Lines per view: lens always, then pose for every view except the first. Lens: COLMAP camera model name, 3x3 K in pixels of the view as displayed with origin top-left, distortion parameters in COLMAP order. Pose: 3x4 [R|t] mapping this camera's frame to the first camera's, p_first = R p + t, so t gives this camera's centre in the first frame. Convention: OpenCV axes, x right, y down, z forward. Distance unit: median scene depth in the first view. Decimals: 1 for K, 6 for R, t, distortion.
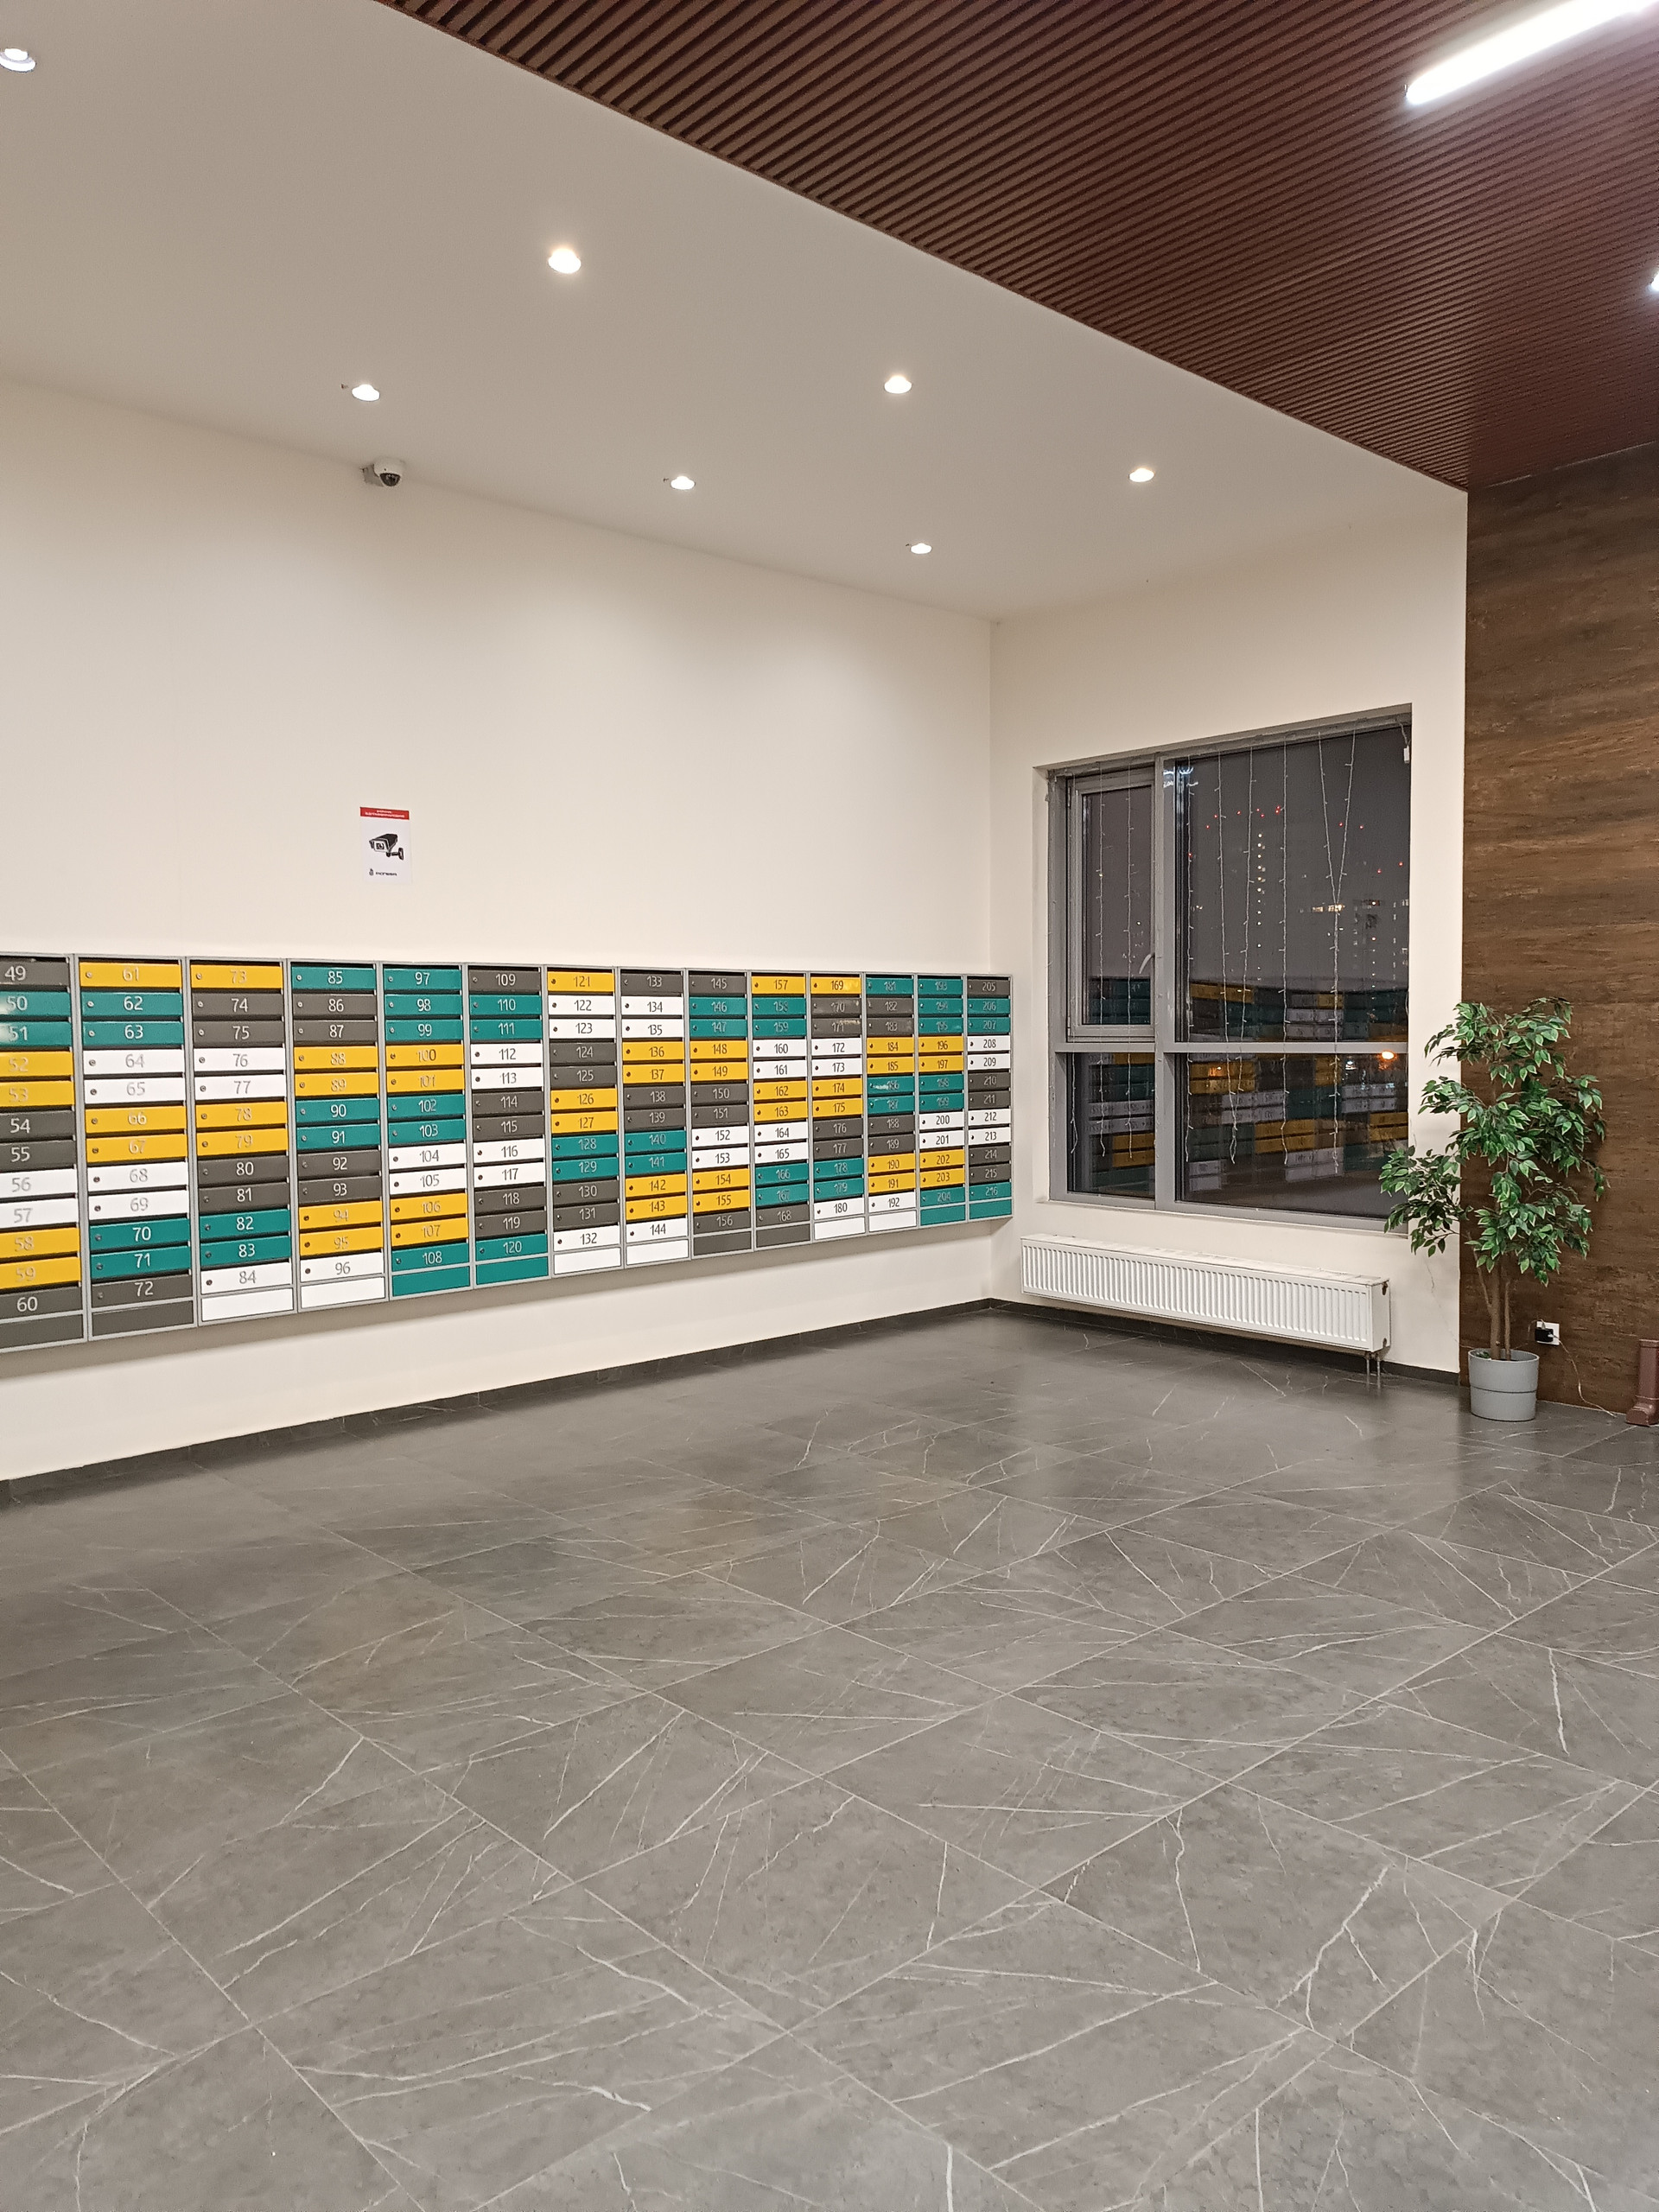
lens RADIAL K [[1518.6, 0, 829.5], [0, 1518.6, 1106.0], [0, 0, 1]] dist [0.035493, -0.021642]
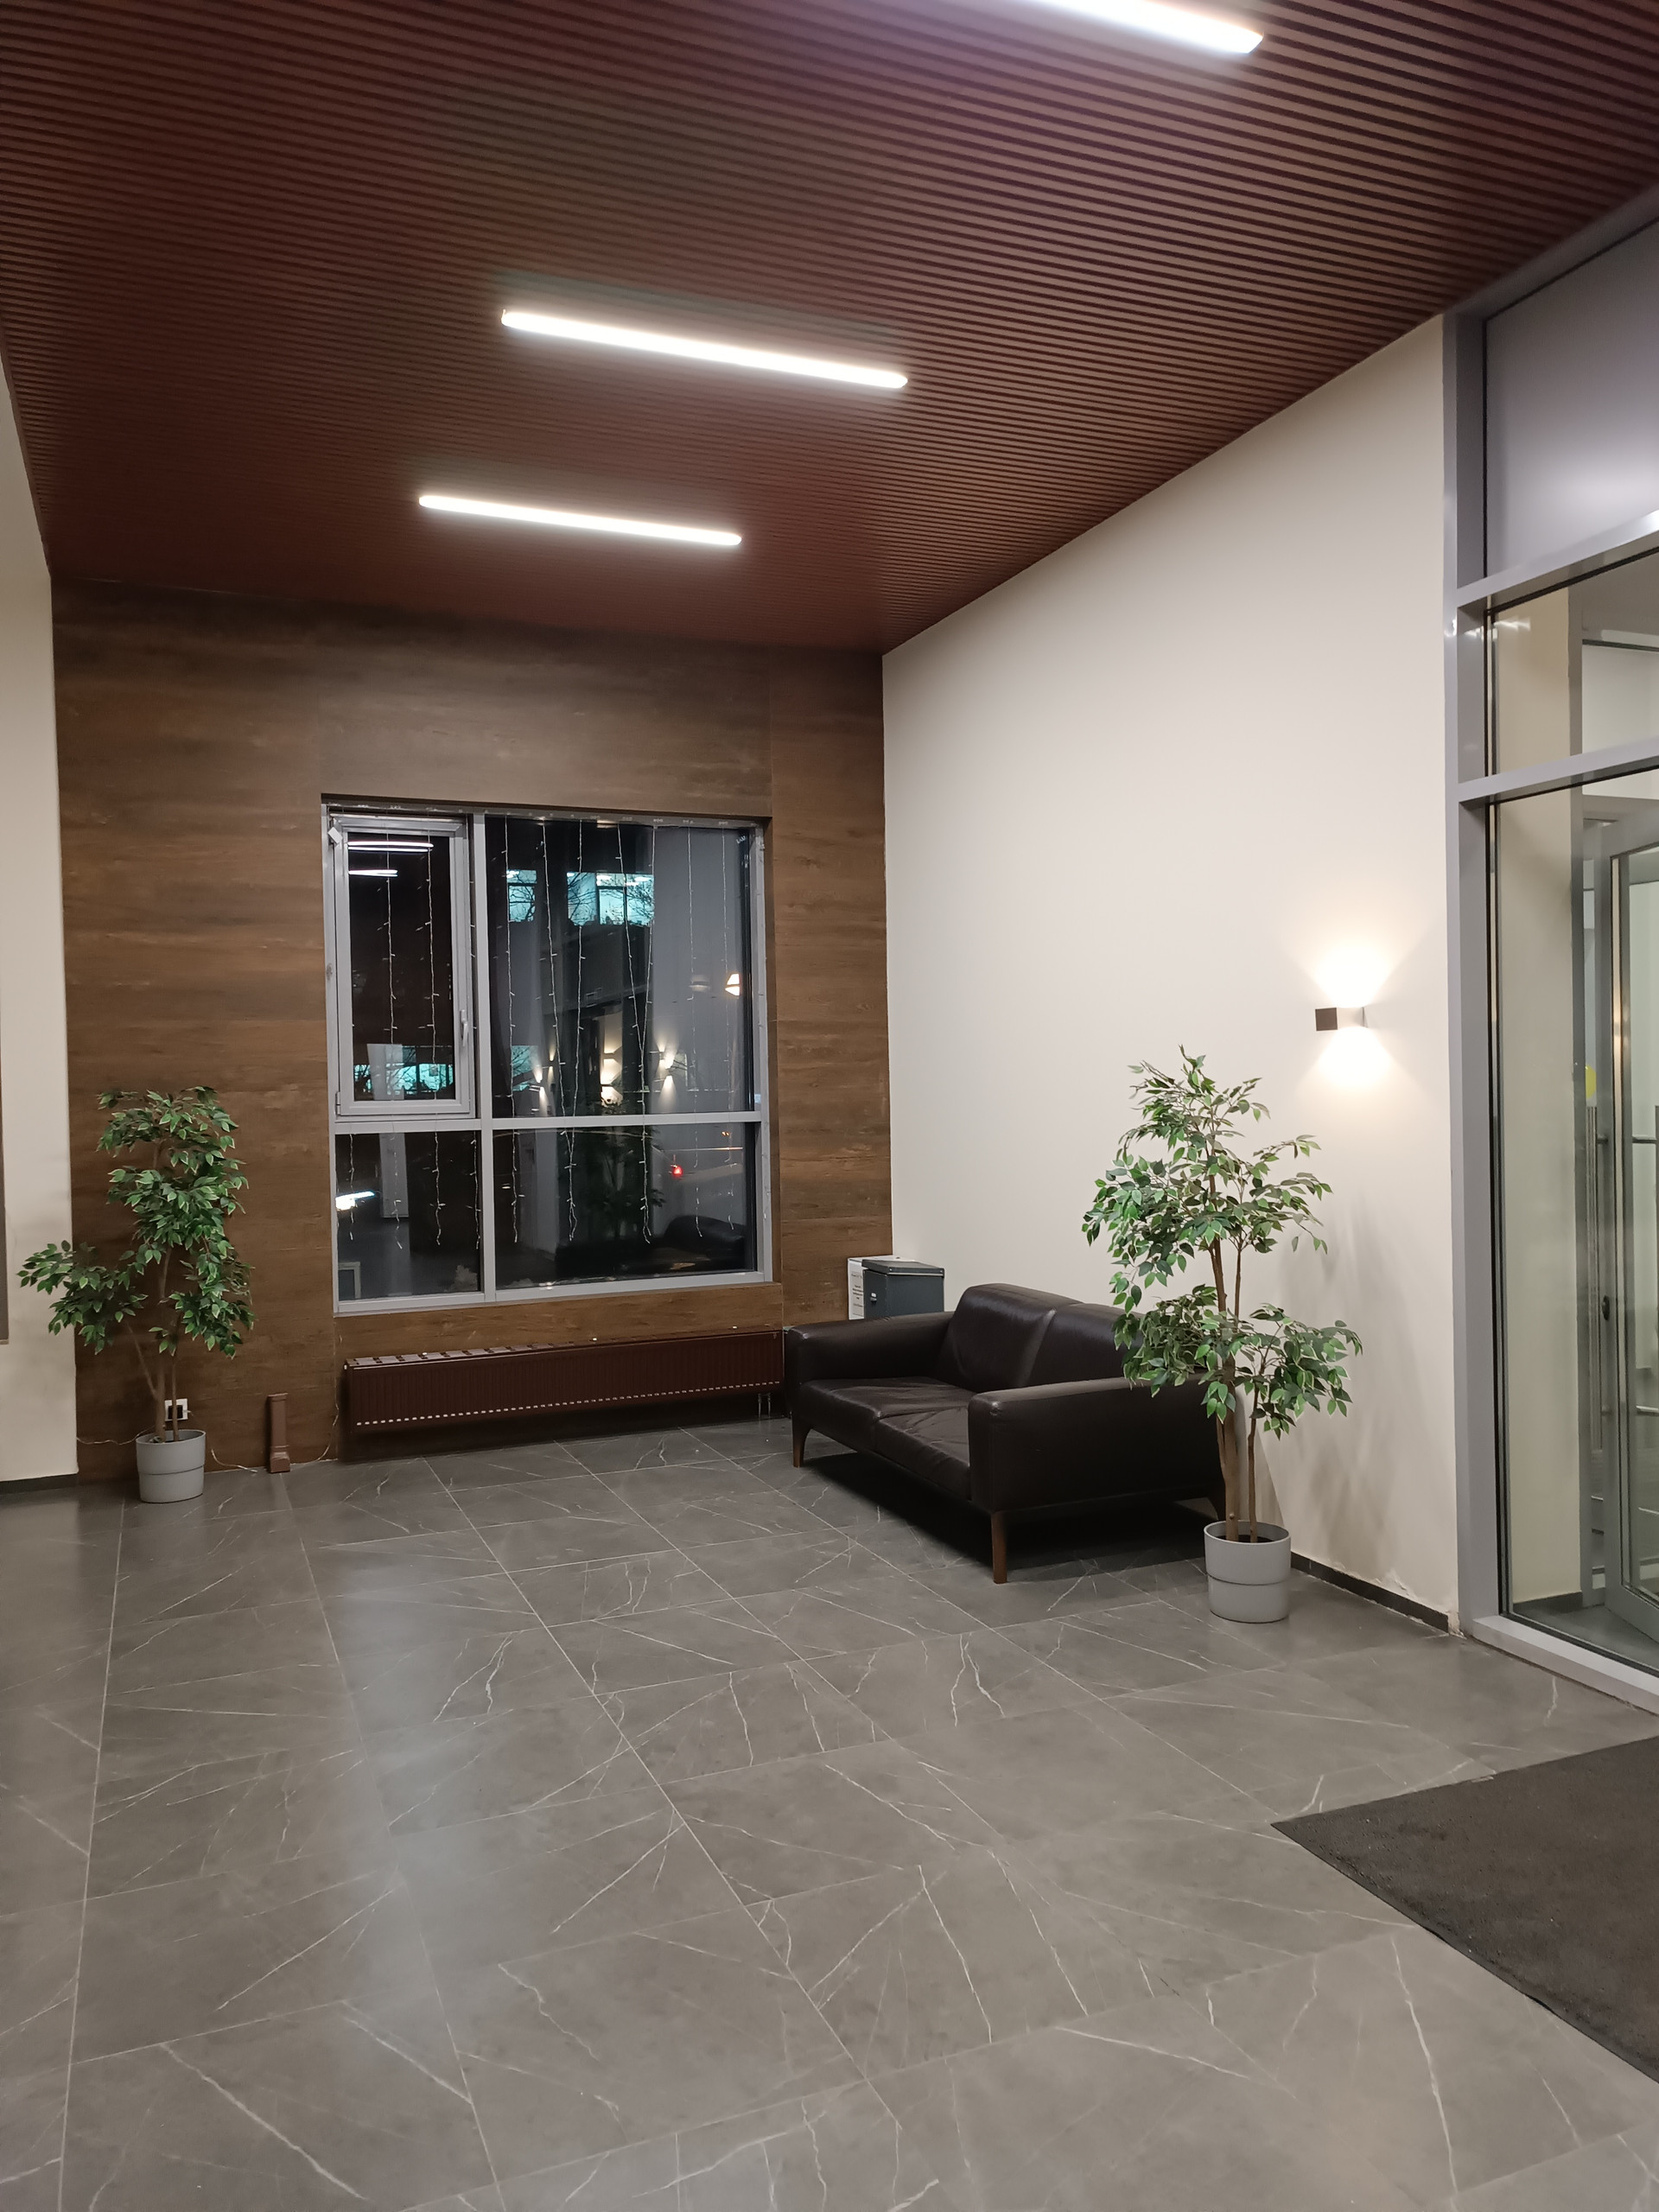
lens RADIAL K [[1518.6, 0, 829.5], [0, 1518.6, 1106.0], [0, 0, 1]] dist [0.035493, -0.021642]
pose [[0.375449, -0.006955, 0.926817, -0.587286], [0.061119, 0.997981, -0.017270, -0.021557], [-0.924826, 0.063131, 0.375116, 0.350571]]
